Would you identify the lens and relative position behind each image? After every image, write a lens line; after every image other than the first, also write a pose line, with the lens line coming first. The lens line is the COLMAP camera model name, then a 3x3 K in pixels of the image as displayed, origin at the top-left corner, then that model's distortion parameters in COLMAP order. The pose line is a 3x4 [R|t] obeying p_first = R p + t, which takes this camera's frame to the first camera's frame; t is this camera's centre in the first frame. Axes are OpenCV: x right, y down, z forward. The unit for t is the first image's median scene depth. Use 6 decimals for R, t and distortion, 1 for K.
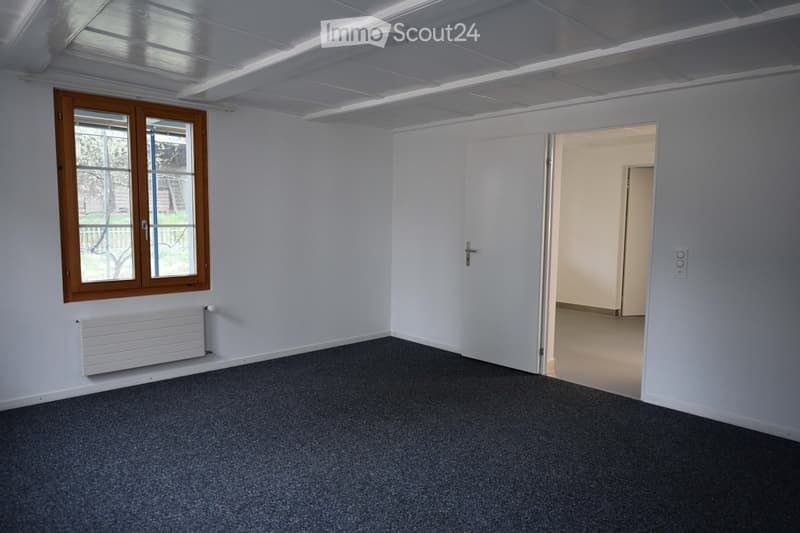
lens RADIAL K [[527.9, 0, 400.0], [0, 527.9, 266.5], [0, 0, 1]] dist [0.001327, 0.001082]
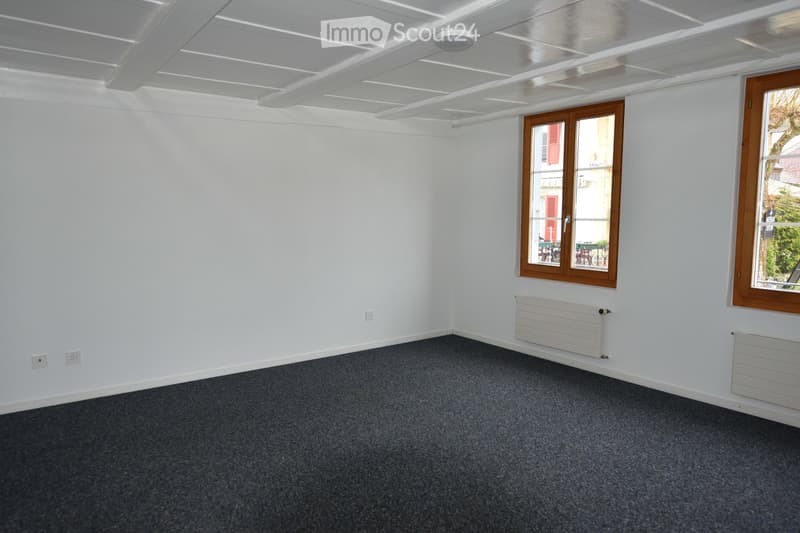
lens RADIAL K [[527.9, 0, 400.0], [0, 527.9, 266.5], [0, 0, 1]] dist [0.001327, 0.001082]
pose [[-0.993573, -0.028352, 0.109586, -0.036242], [-0.006219, 0.980334, 0.197246, -0.191548], [-0.113023, 0.195297, -0.974210, 2.004059]]
